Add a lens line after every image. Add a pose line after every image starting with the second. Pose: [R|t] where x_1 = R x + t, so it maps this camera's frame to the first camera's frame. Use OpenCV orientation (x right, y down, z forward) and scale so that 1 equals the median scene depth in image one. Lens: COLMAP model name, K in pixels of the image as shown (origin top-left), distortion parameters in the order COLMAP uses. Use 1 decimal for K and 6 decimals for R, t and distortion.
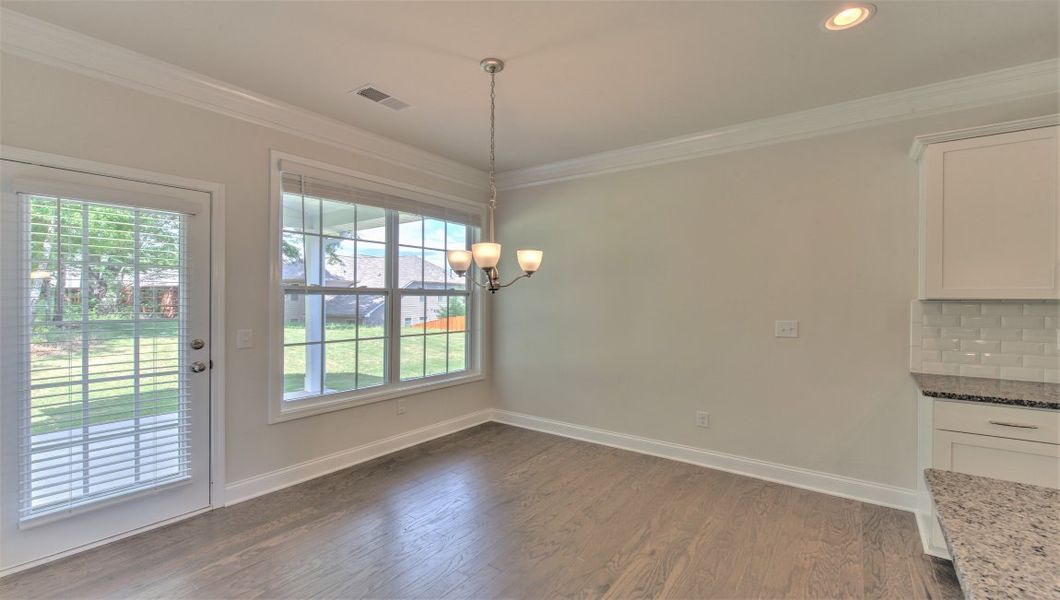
lens RADIAL K [[455.9, 0, 528.5], [0, 455.9, 300.7], [0, 0, 1]] dist [-0.004355, -0.000904]
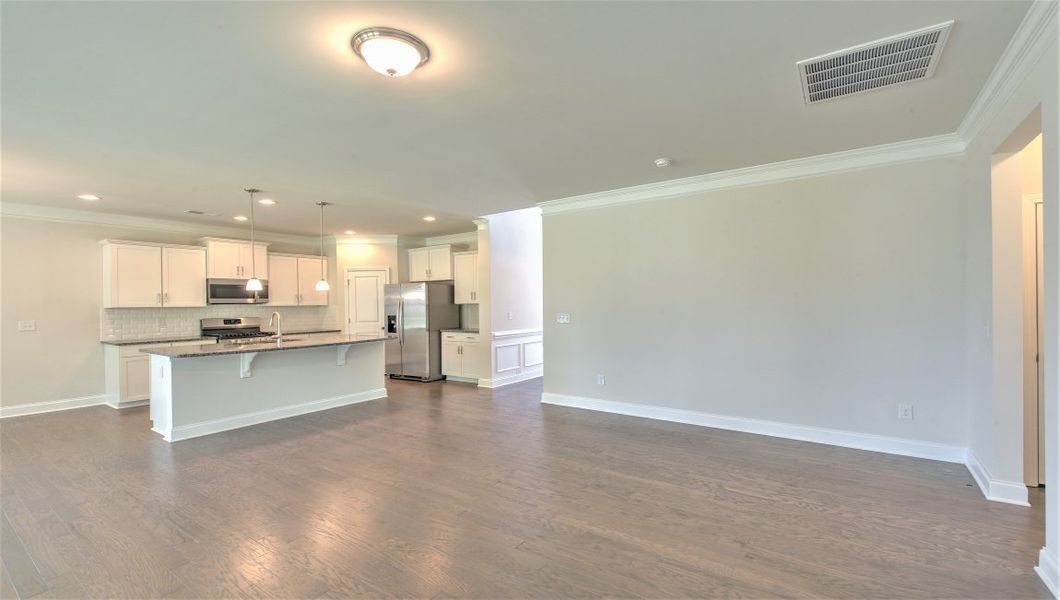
lens RADIAL K [[455.9, 0, 536.0], [0, 455.9, 298.5], [0, 0, 1]] dist [-0.004355, -0.000904]
pose [[-0.021814, 0.007186, 0.999736, -1.226894], [0.016527, 0.999840, -0.006827, 0.000730], [-0.999625, 0.016374, -0.021929, -0.926725]]
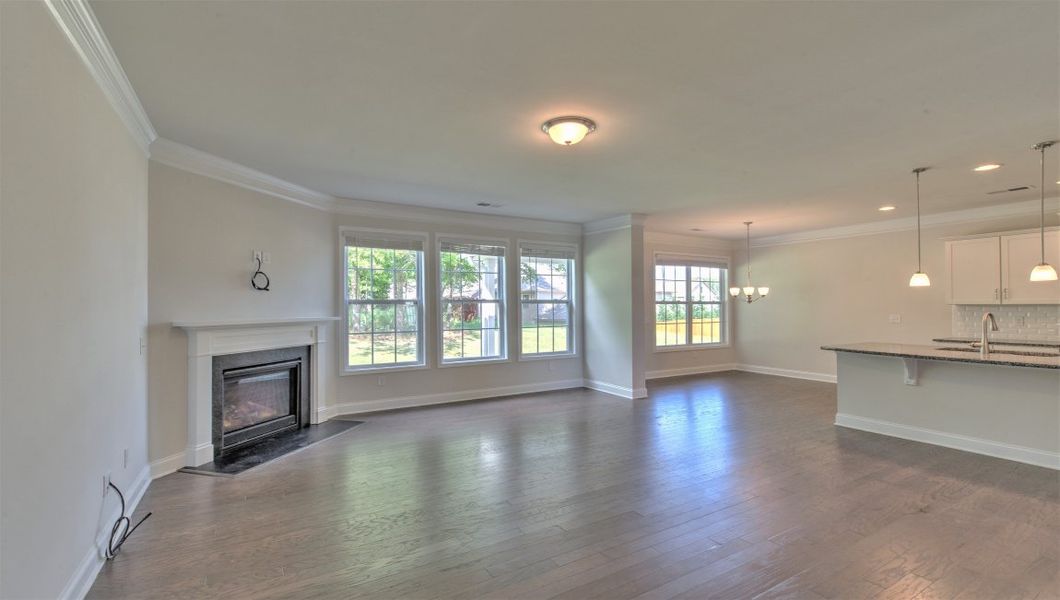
lens RADIAL K [[455.9, 0, 526.7], [0, 455.9, 302.9], [0, 0, 1]] dist [-0.004355, -0.000904]
pose [[0.915923, -0.008540, -0.401262, -0.165554], [0.003576, 0.999908, -0.013118, 0.009105], [0.401337, 0.010580, 0.915869, -1.690195]]
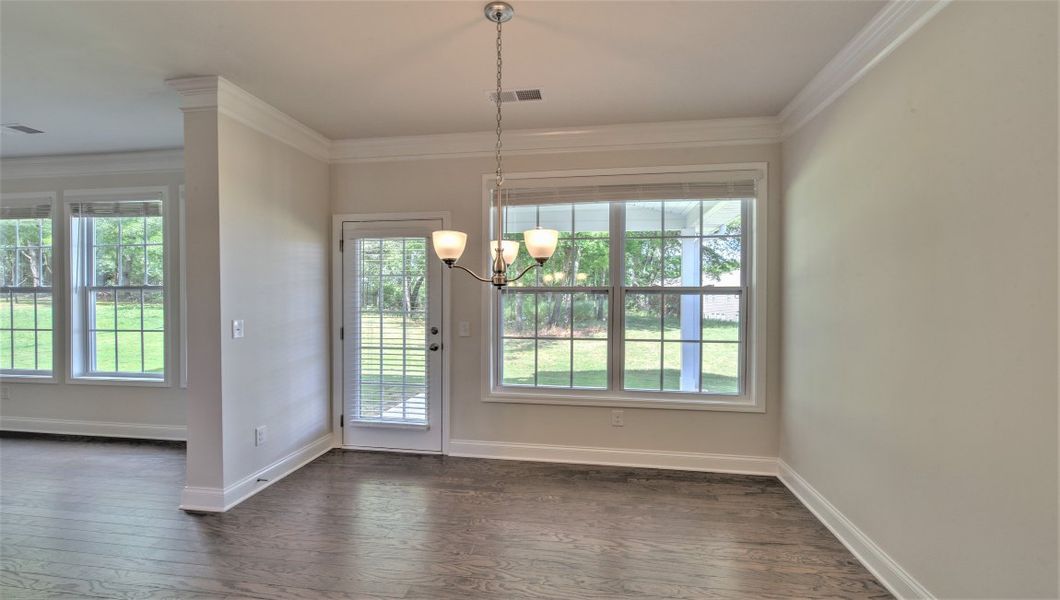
lens RADIAL K [[455.9, 0, 523.4], [0, 455.9, 300.0], [0, 0, 1]] dist [-0.004355, -0.000904]
pose [[0.454269, 0.003299, -0.890858, 0.531731], [-0.007239, 0.999974, 0.000012, 0.001746], [0.890835, 0.006443, 0.454281, 0.524594]]
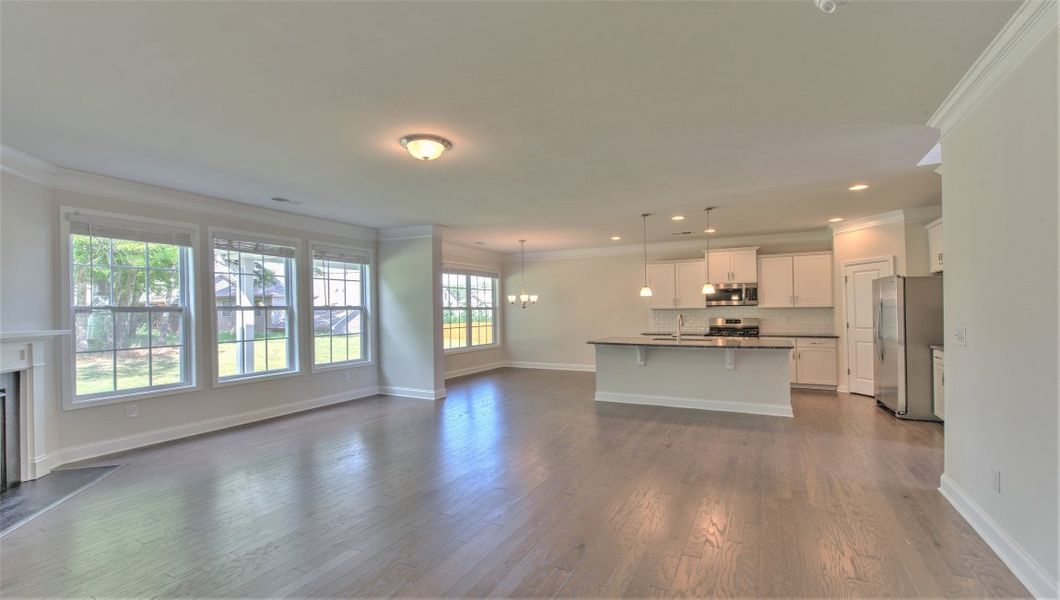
lens RADIAL K [[455.9, 0, 533.3], [0, 455.9, 308.1], [0, 0, 1]] dist [-0.004355, -0.000904]
pose [[0.988577, -0.013602, 0.150100, -0.404076], [0.015219, 0.999838, -0.009631, 0.008120], [-0.149945, 0.011805, 0.988624, -1.832859]]
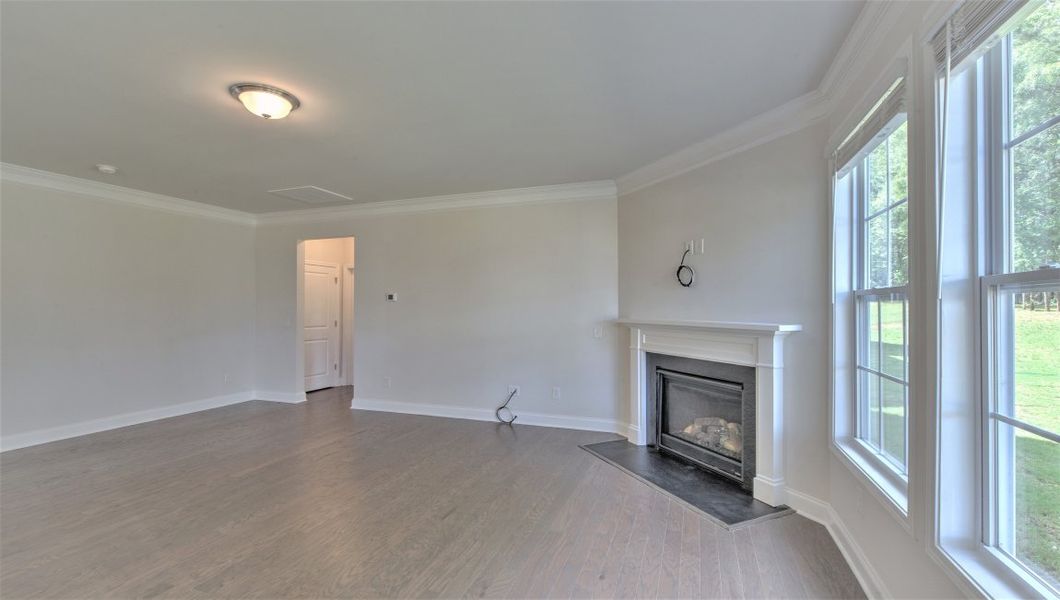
lens RADIAL K [[455.9, 0, 524.4], [0, 455.9, 313.1], [0, 0, 1]] dist [-0.004355, -0.000904]
pose [[-0.958926, 0.001005, -0.283656, -0.731932], [-0.003759, 0.999861, 0.016251, -0.000155], [0.283633, 0.016649, -0.958788, 0.269491]]
